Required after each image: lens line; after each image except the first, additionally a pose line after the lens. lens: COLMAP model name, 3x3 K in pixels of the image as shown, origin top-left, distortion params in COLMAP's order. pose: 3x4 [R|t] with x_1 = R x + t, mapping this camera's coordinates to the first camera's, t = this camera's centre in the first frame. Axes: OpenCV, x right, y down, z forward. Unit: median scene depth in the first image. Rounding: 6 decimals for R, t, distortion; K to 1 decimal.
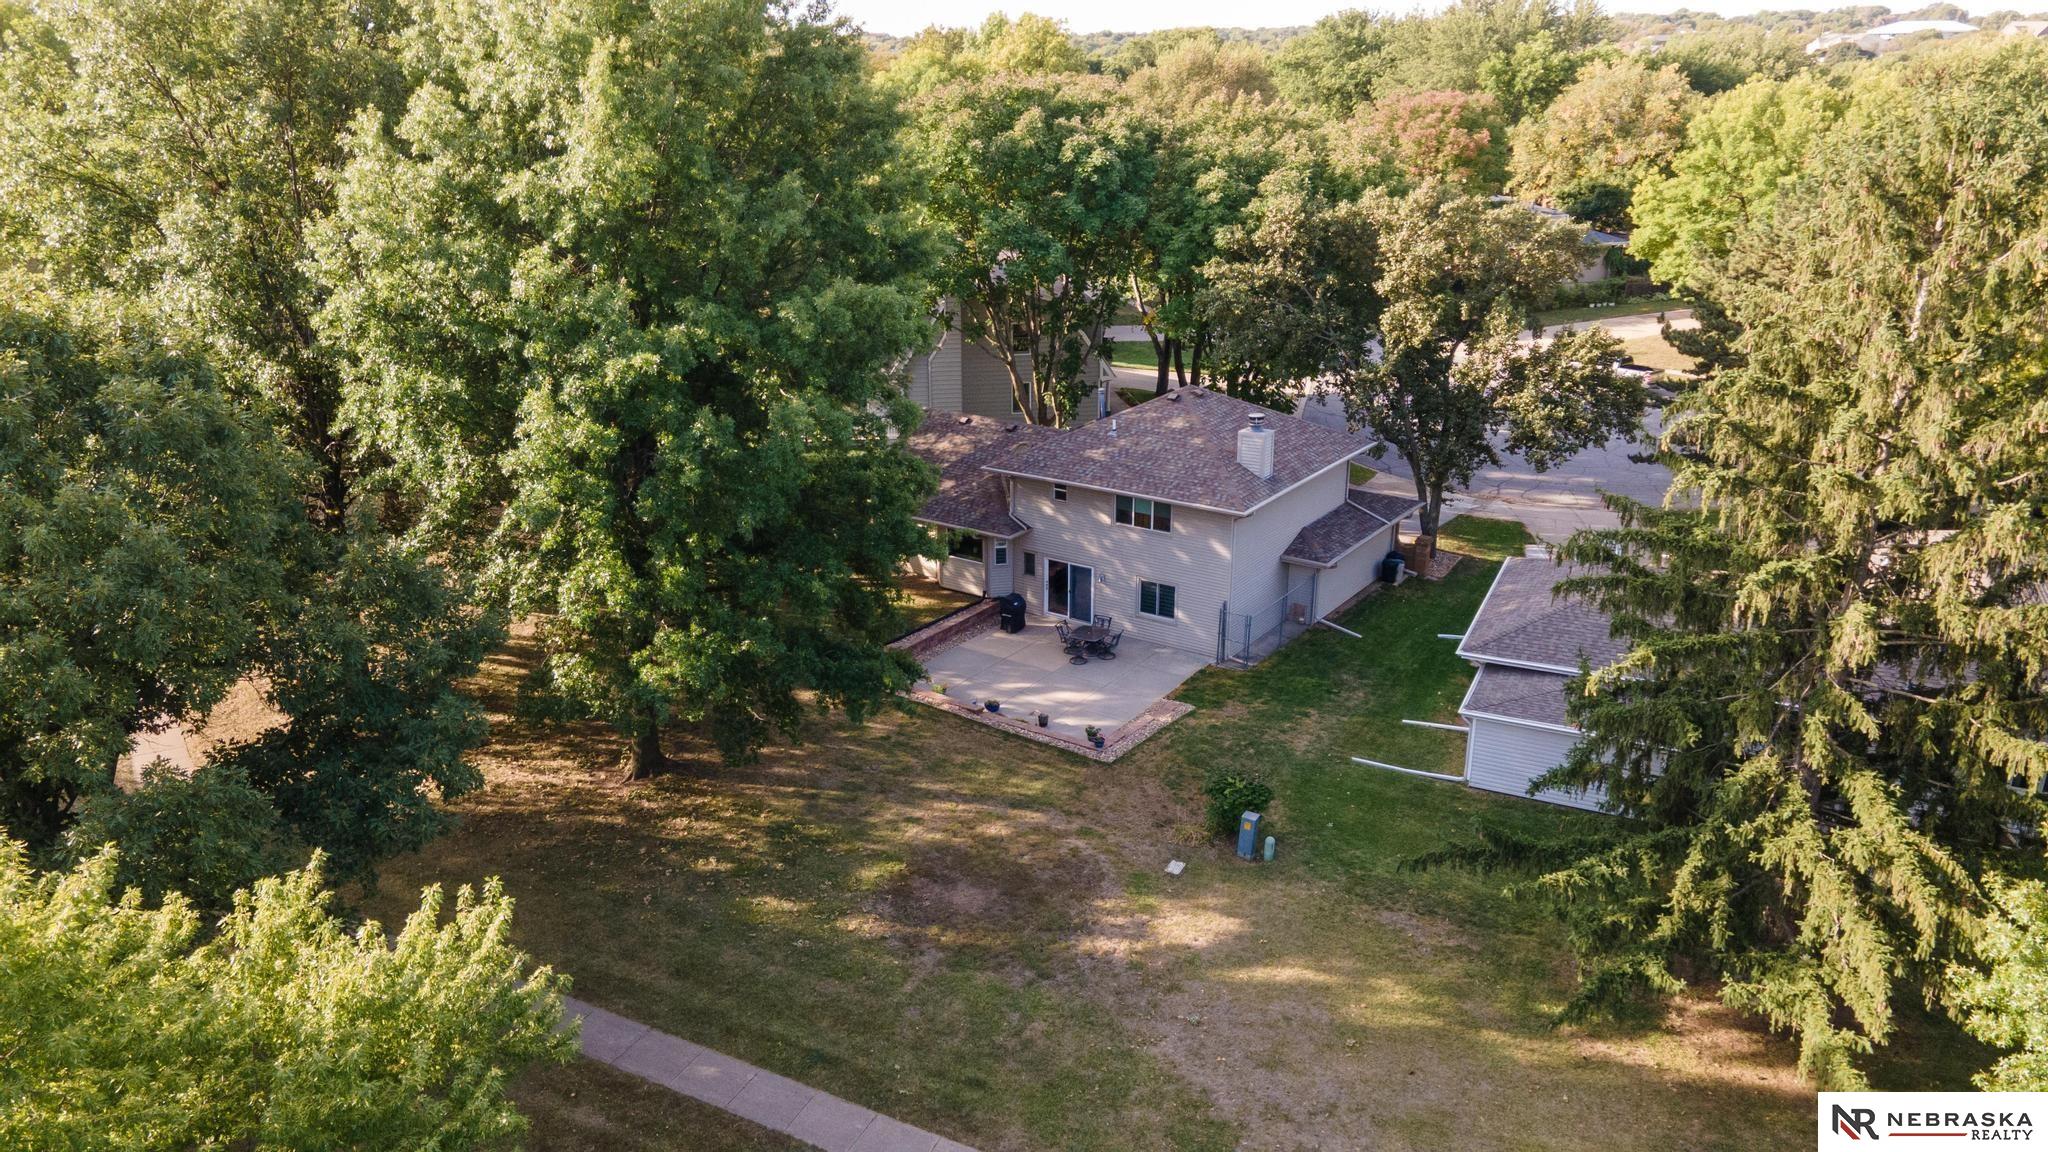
lens RADIAL K [[1497.6, 0, 1008.4], [0, 1497.6, 609.6], [0, 0, 1]] dist [0.002240, 0.071895]
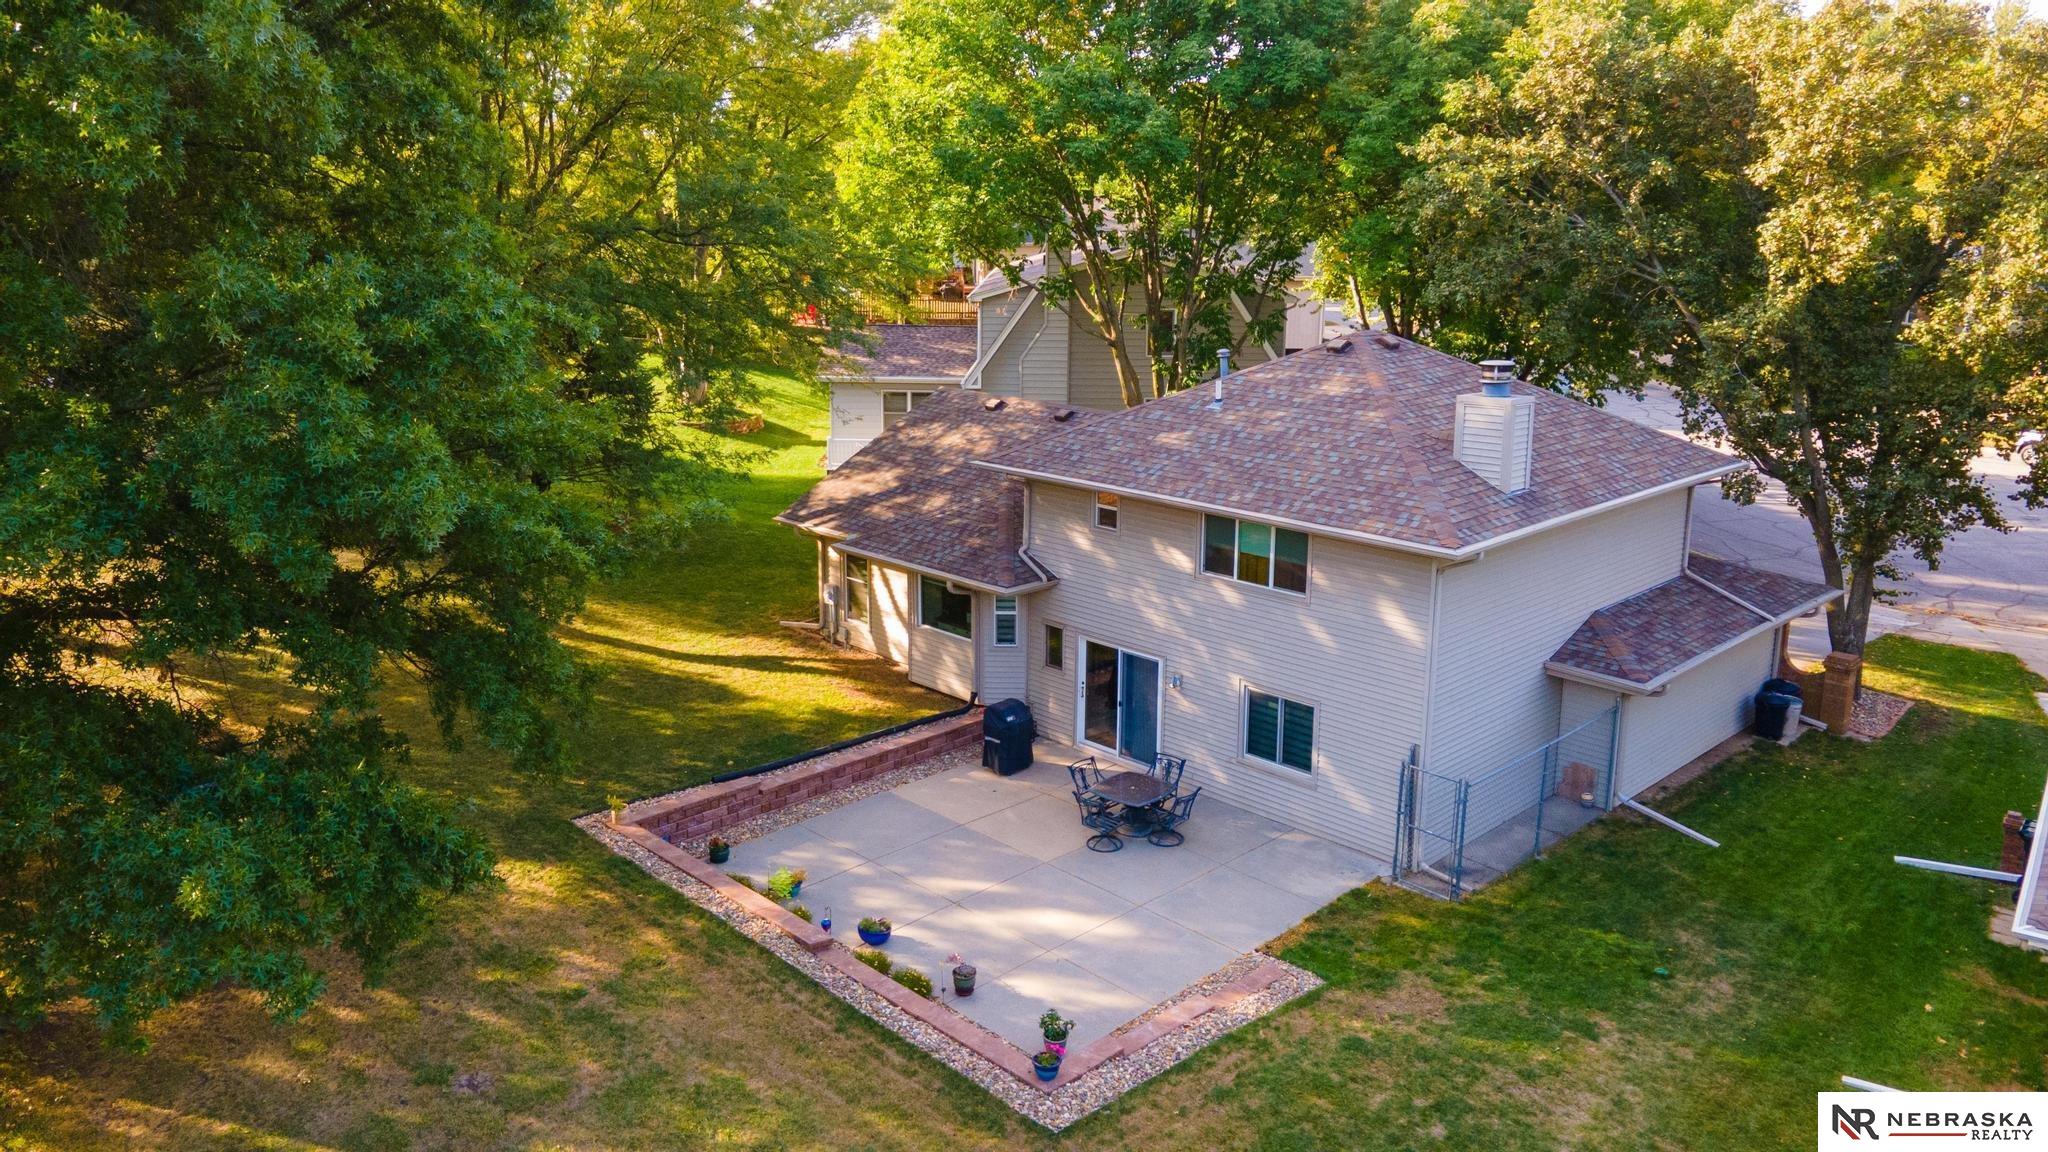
lens RADIAL K [[1523.1, 0, 1022.6], [0, 1523.1, 499.1], [0, 0, 1]] dist [0.039064, 0.005527]
pose [[0.984178, 0.052762, -0.169145, 0.091021], [-0.078869, 0.985298, -0.151551, 0.001057], [0.158662, 0.162493, 0.973870, 0.452604]]
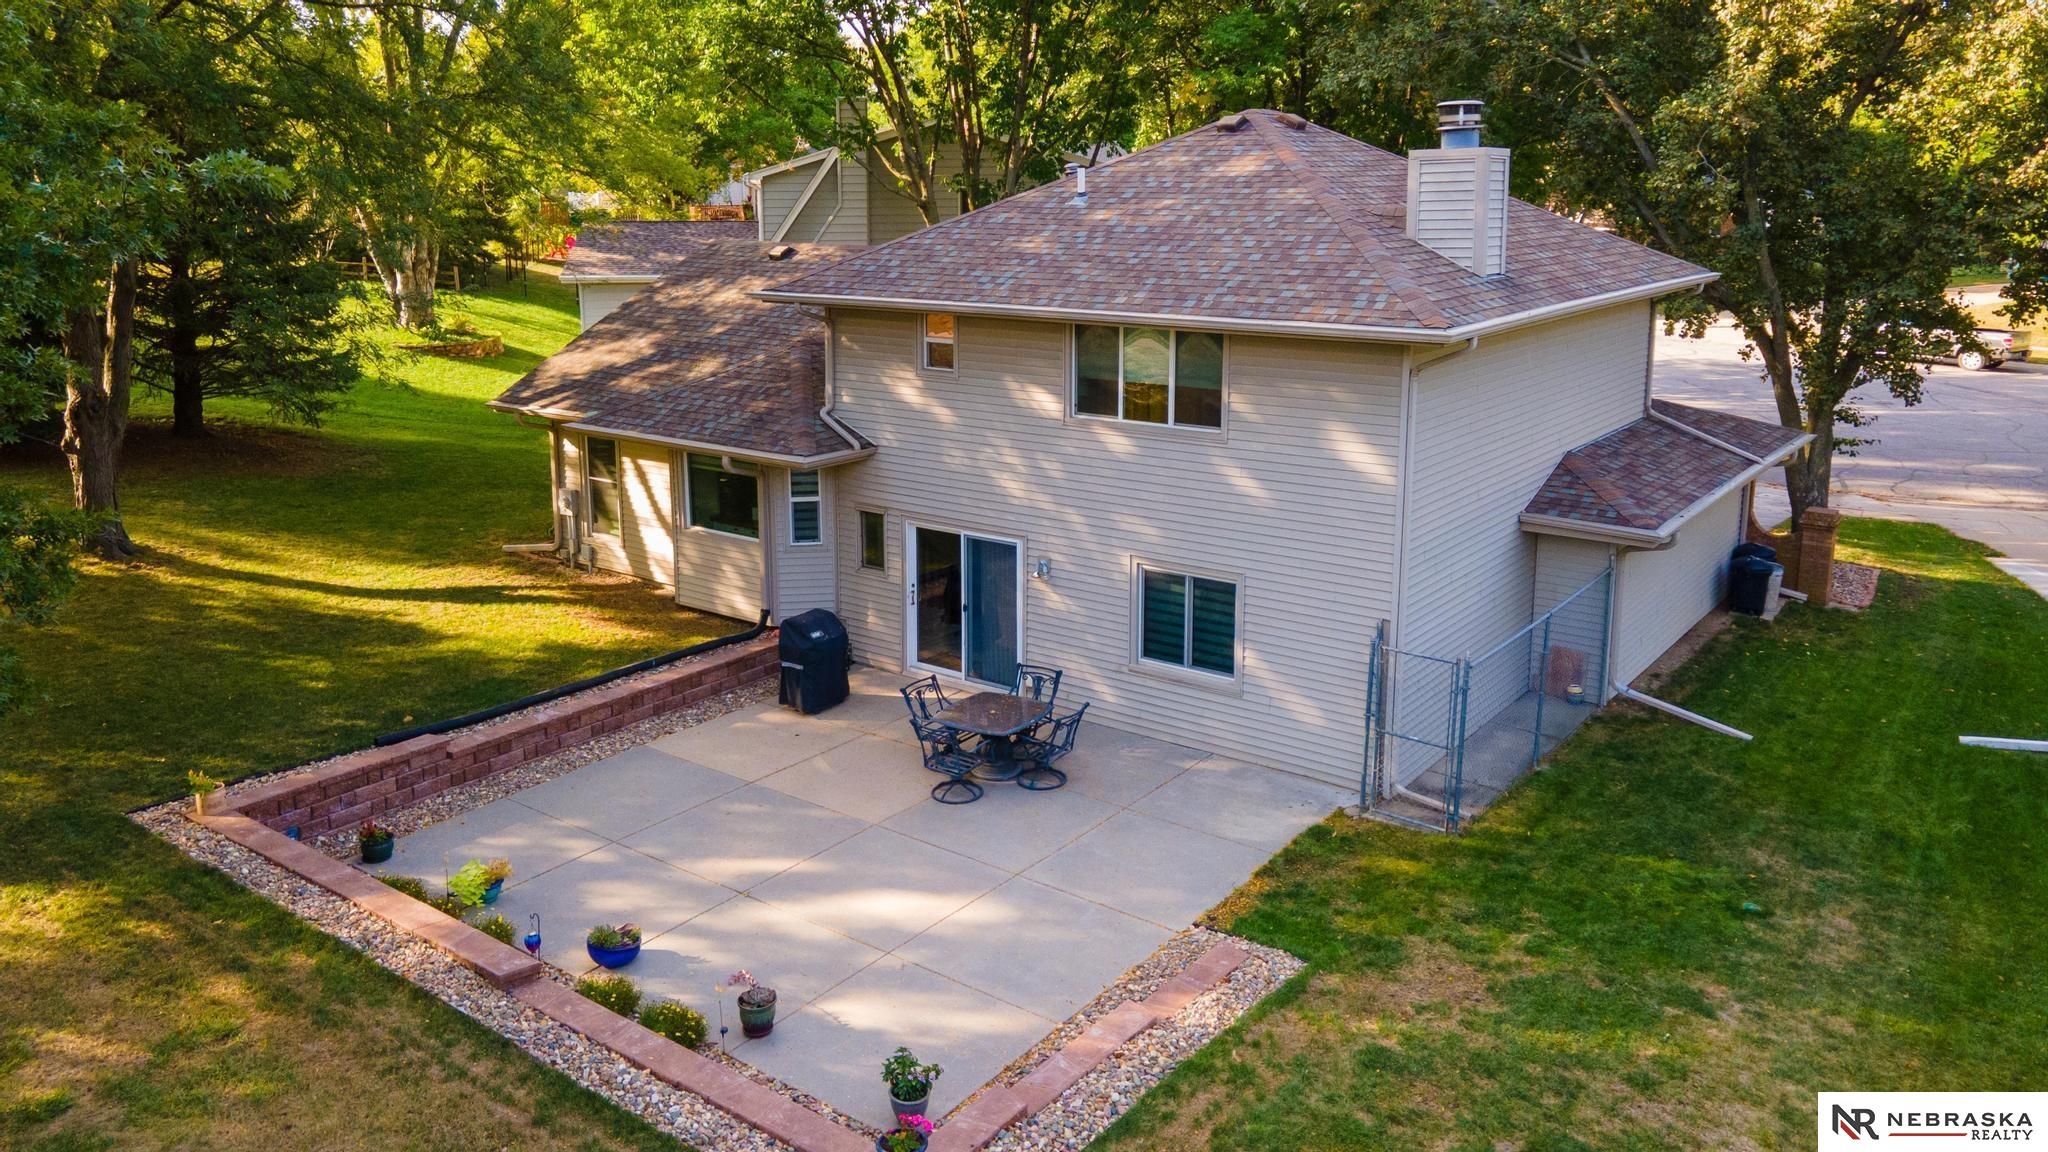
lens RADIAL K [[1543.2, 0, 1055.0], [0, 1543.2, 414.8], [0, 0, 1]] dist [0.011451, 0.045415]
pose [[0.999761, 0.014241, -0.016616, 0.068284], [-0.017299, 0.979336, -0.201497, 0.018781], [0.013403, 0.201736, 0.979348, 0.583083]]
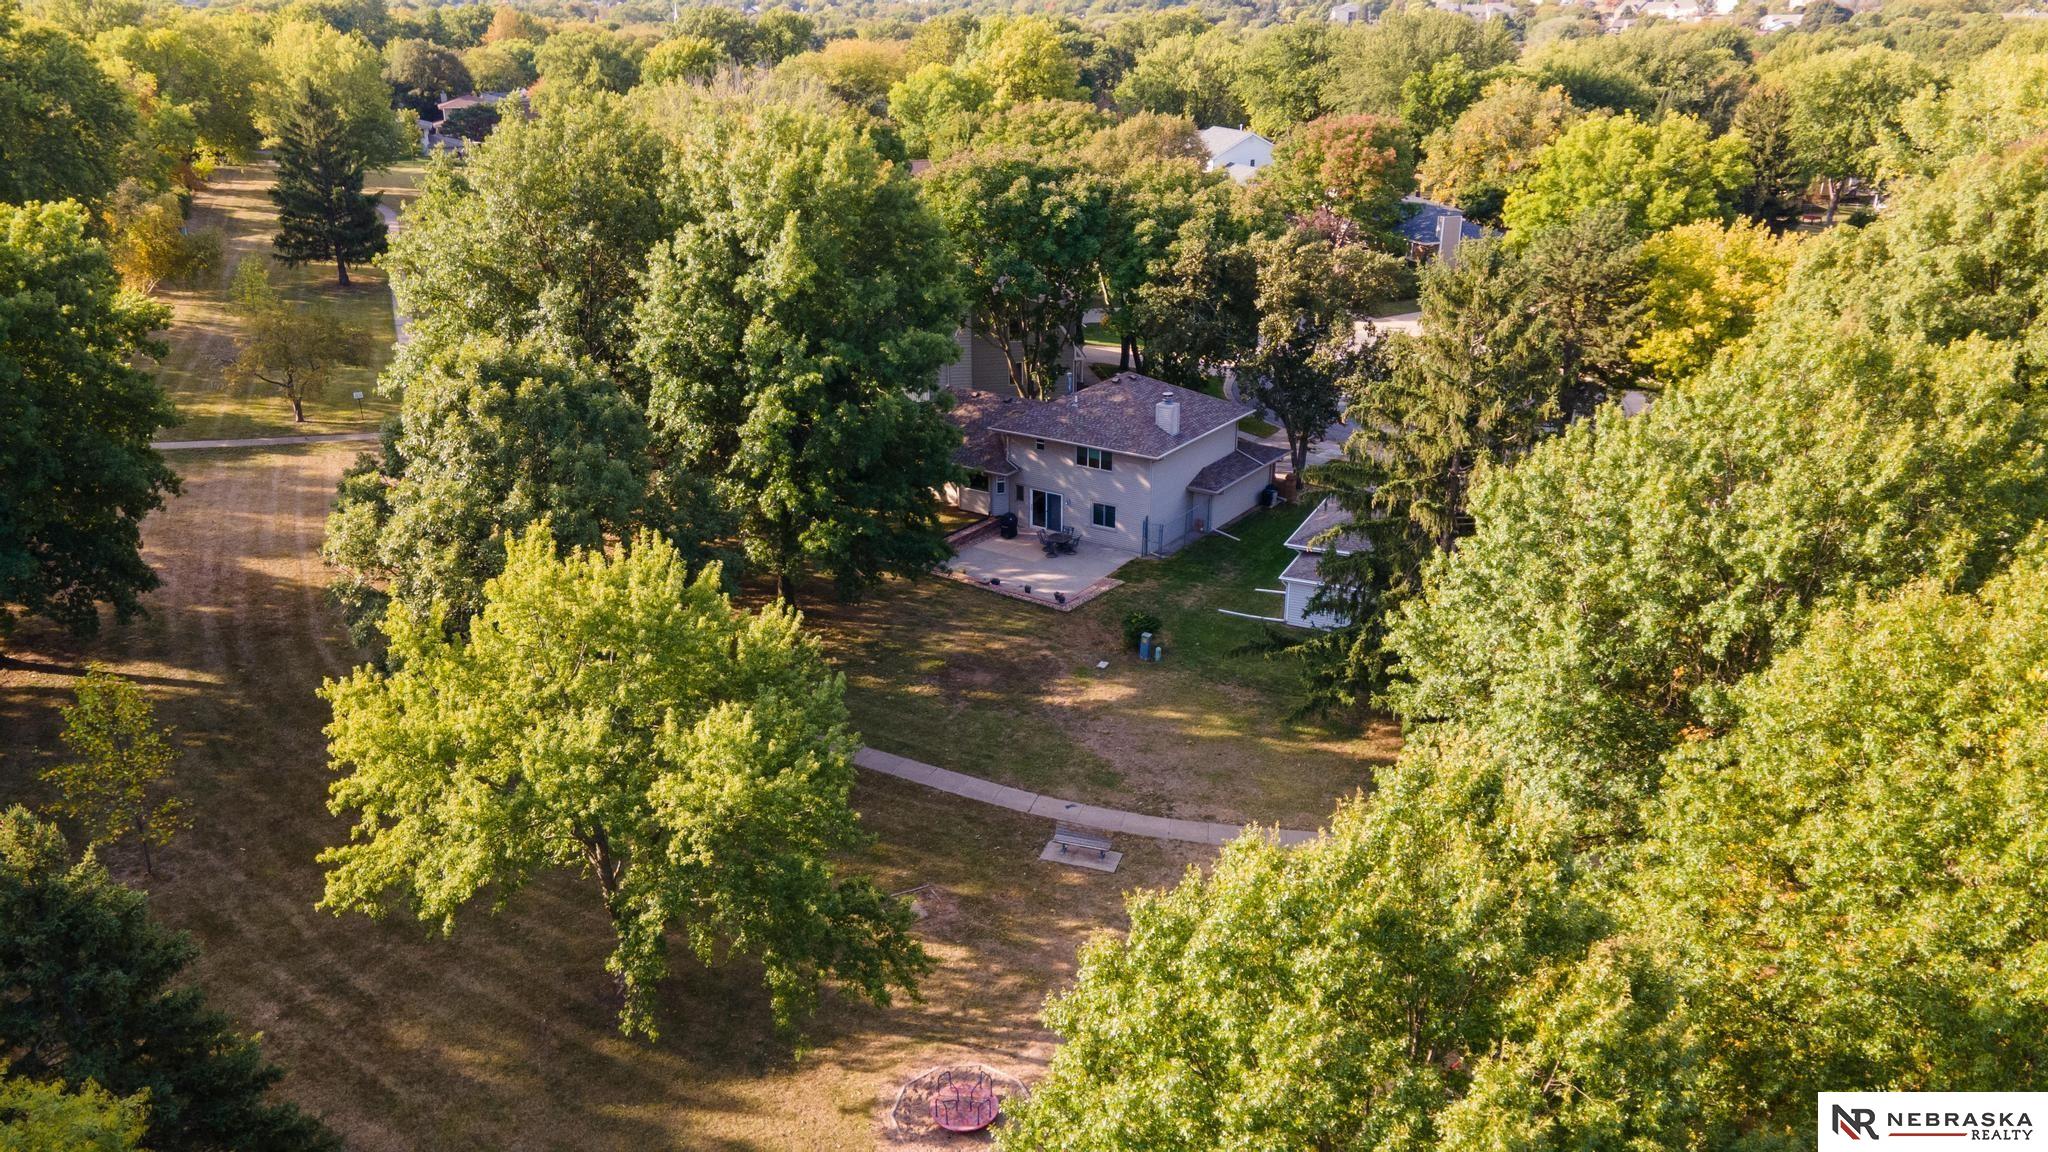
lens RADIAL K [[1497.6, 0, 1008.4], [0, 1497.6, 609.6], [0, 0, 1]] dist [0.002240, 0.071895]
pose [[0.999995, -0.003129, -0.001067, 0.003947], [0.003162, 0.999468, 0.032452, 0.036428], [0.000964, -0.032456, 0.999473, -0.480199]]
